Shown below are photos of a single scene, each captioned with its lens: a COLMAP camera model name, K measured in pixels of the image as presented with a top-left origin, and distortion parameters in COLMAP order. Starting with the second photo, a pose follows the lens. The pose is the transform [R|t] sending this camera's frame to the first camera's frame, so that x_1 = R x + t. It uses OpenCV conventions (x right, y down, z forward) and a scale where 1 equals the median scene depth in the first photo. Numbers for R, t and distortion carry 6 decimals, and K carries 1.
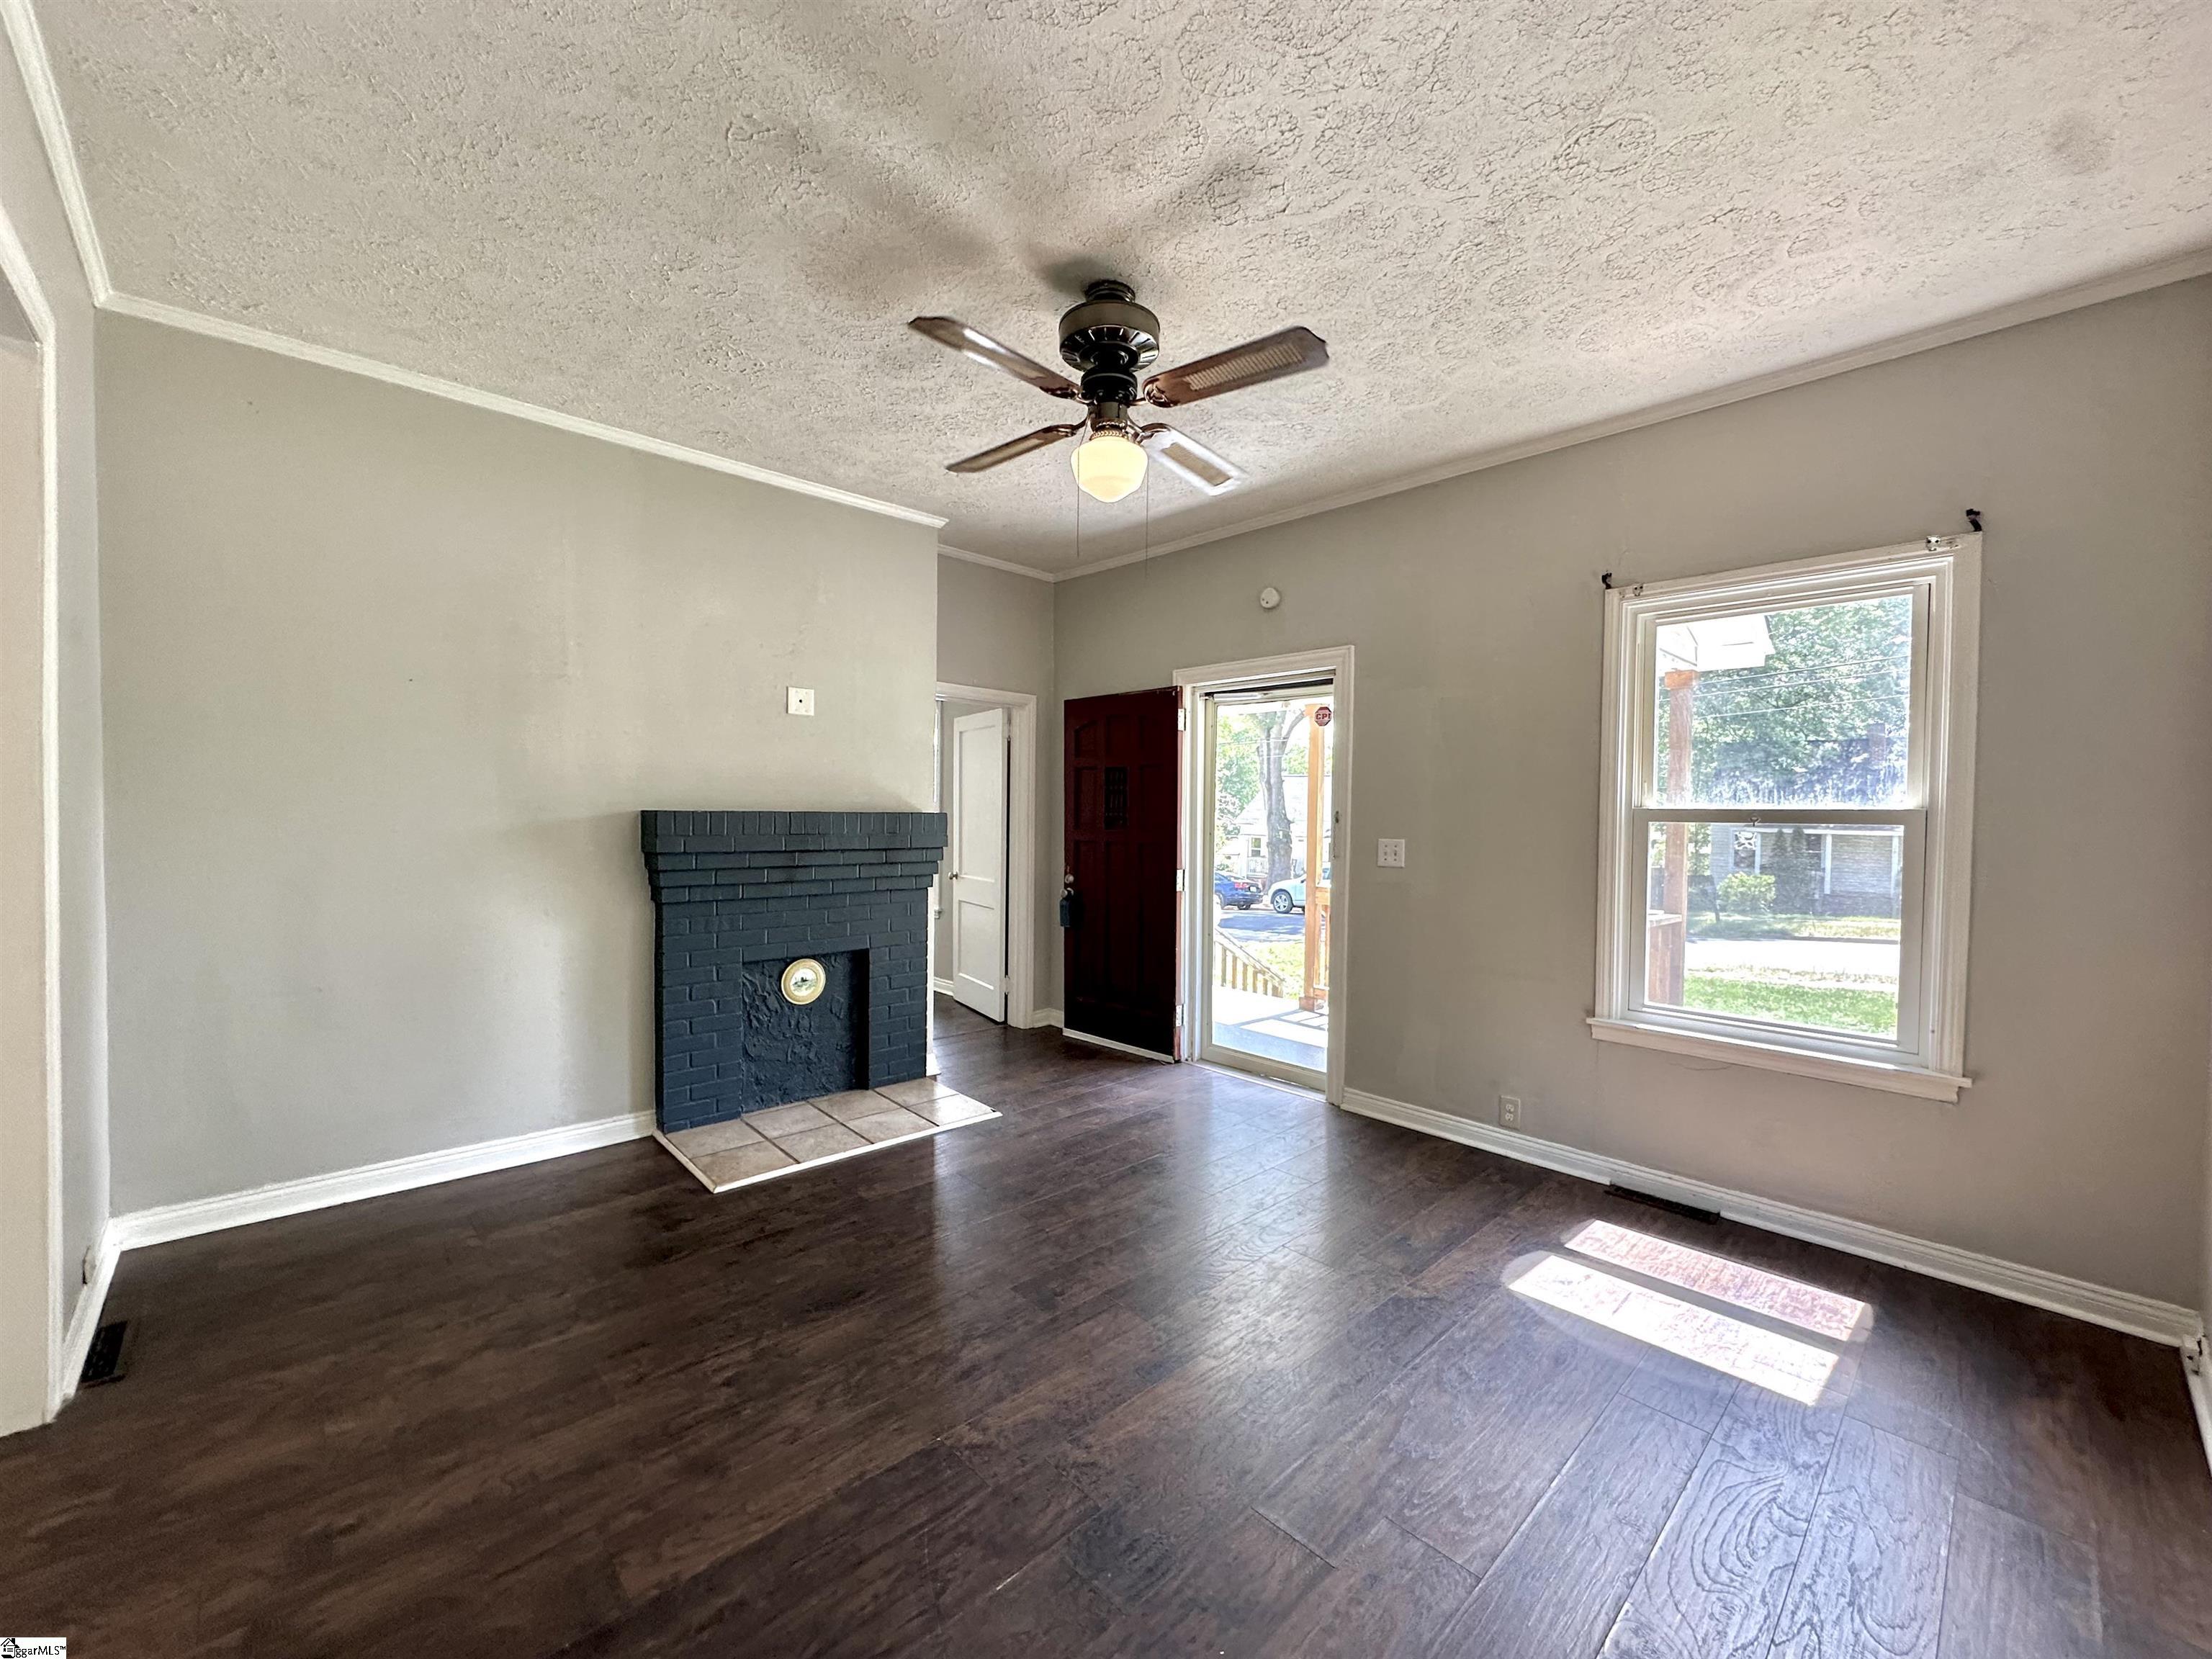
lens RADIAL K [[886.4, 0, 1102.2], [0, 886.4, 833.3], [0, 0, 1]] dist [-0.006108, 0.001367]
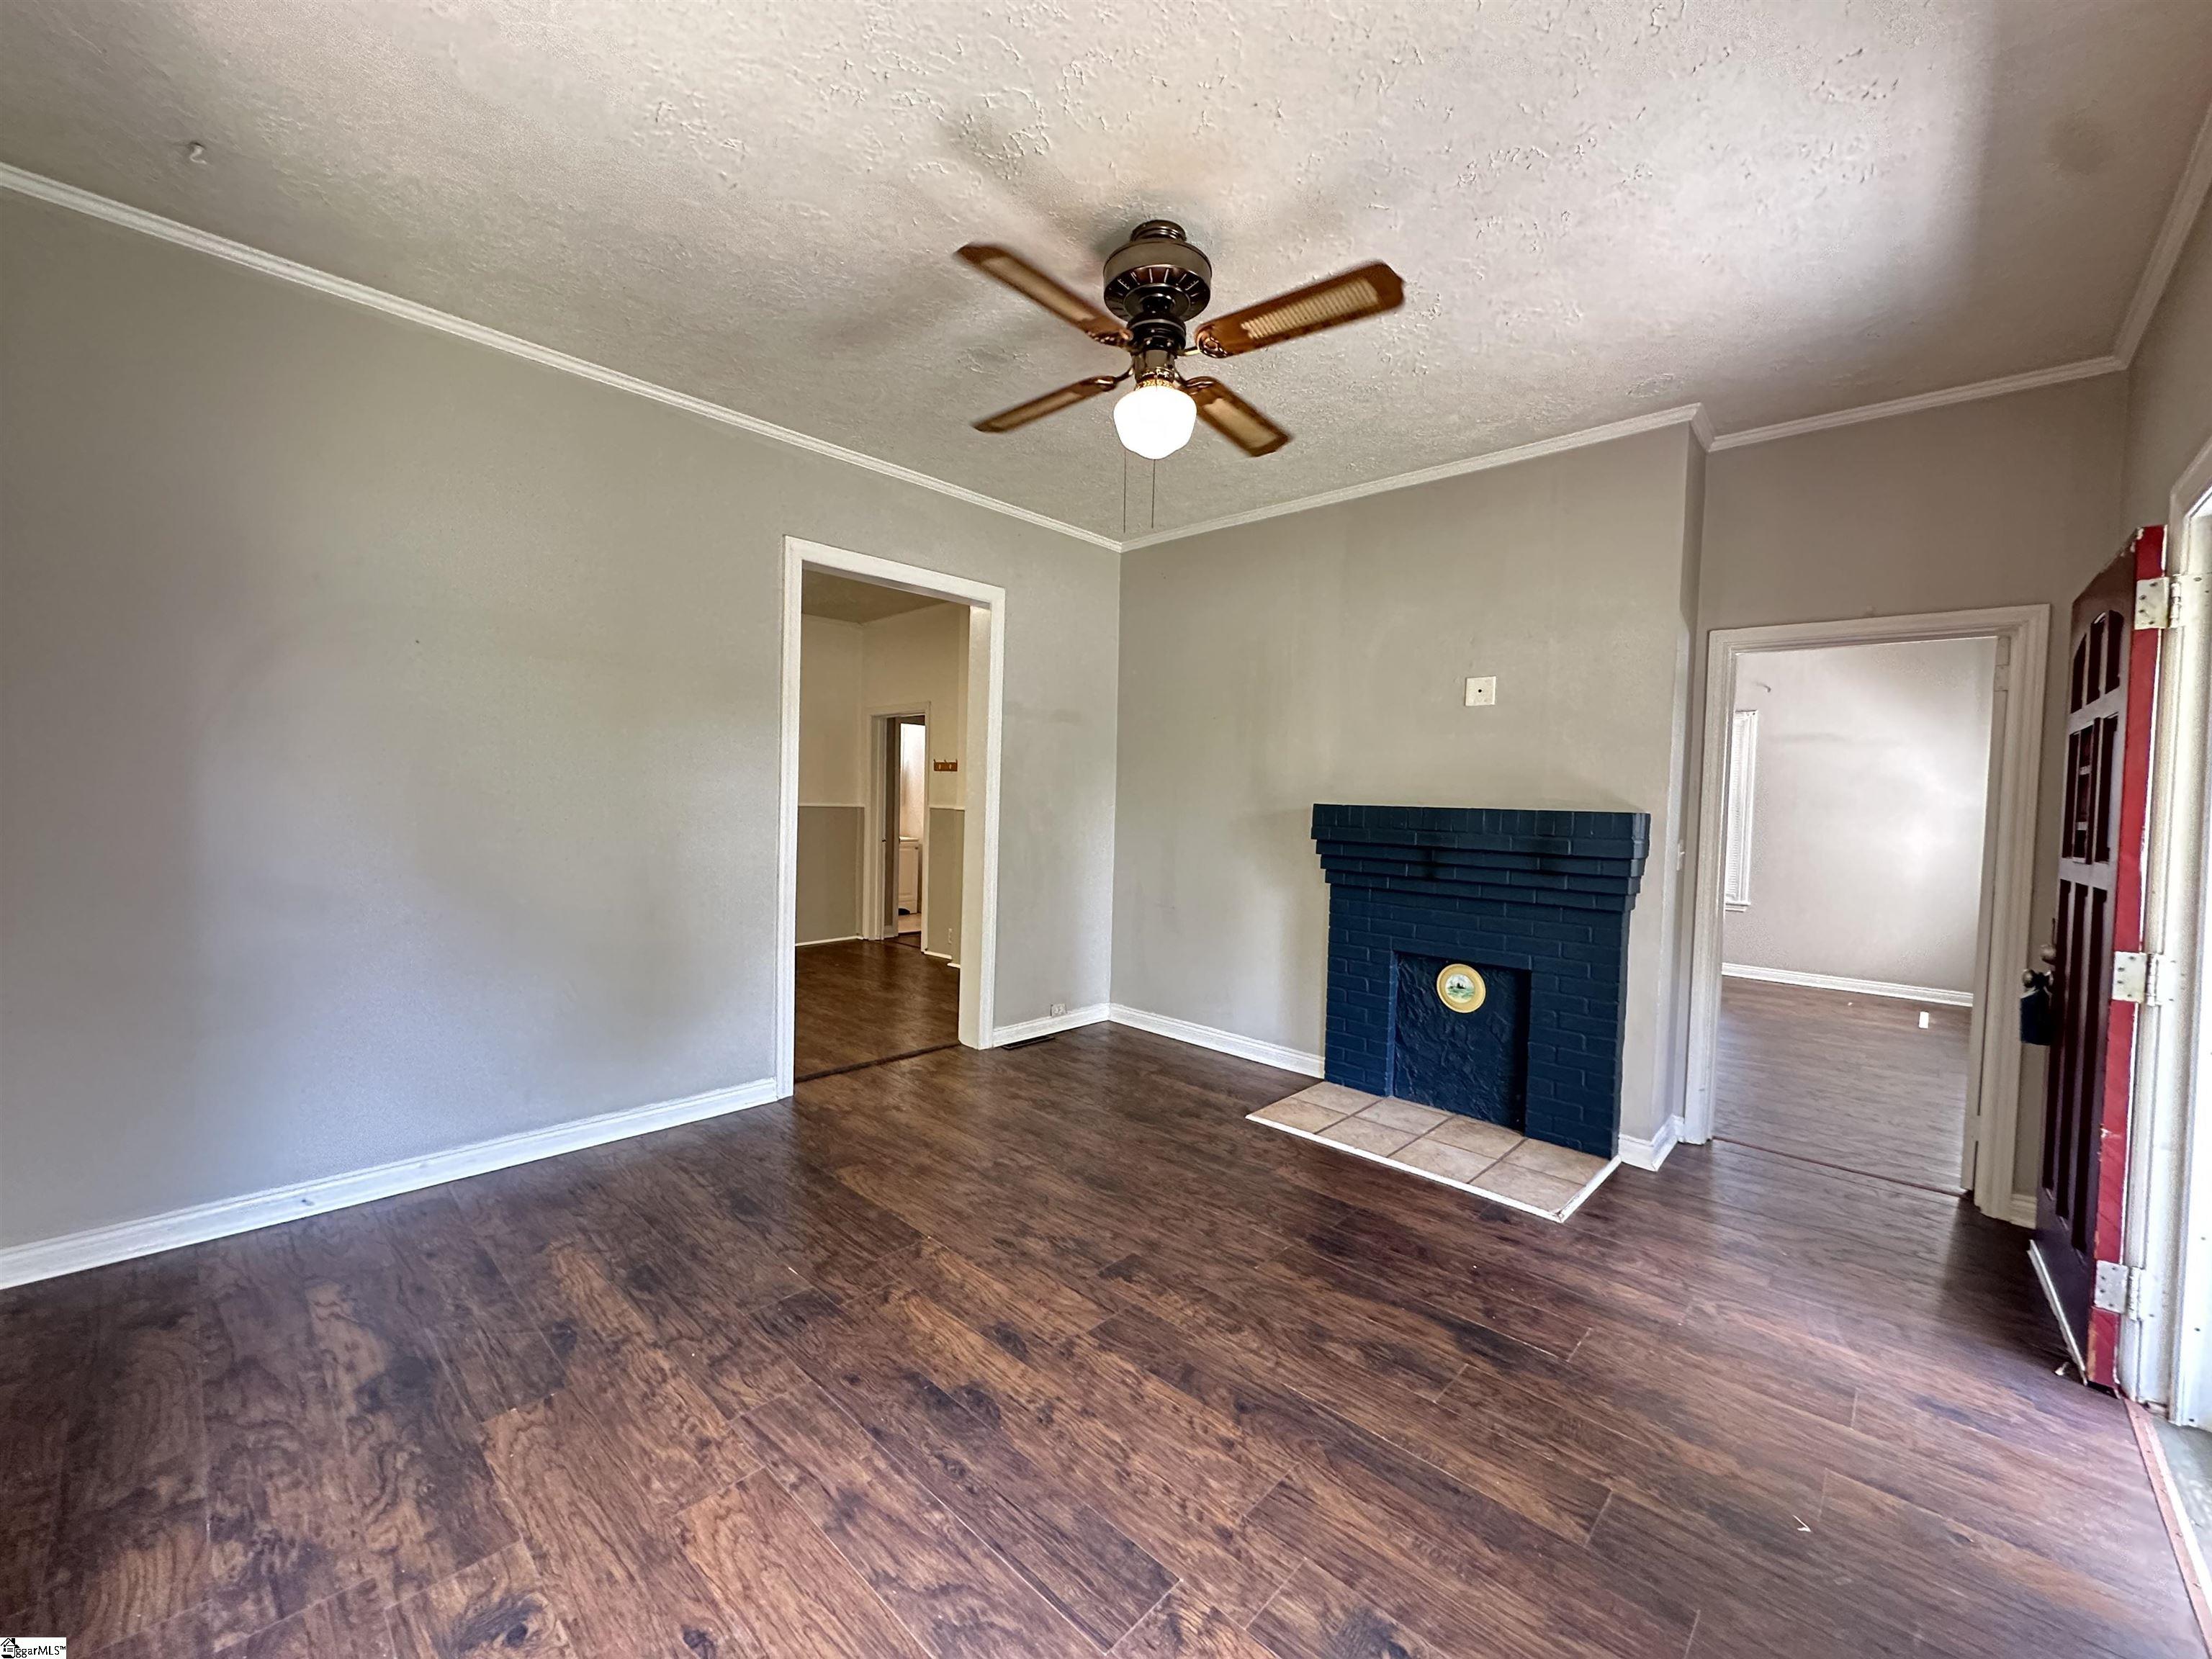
lens RADIAL K [[886.4, 0, 1108.1], [0, 886.4, 830.3], [0, 0, 1]] dist [-0.006108, 0.001367]
pose [[0.051979, 0.025459, -0.998324, 0.596496], [-0.053727, 0.998299, 0.022660, -0.002141], [0.997202, 0.052459, 0.053259, 0.578091]]
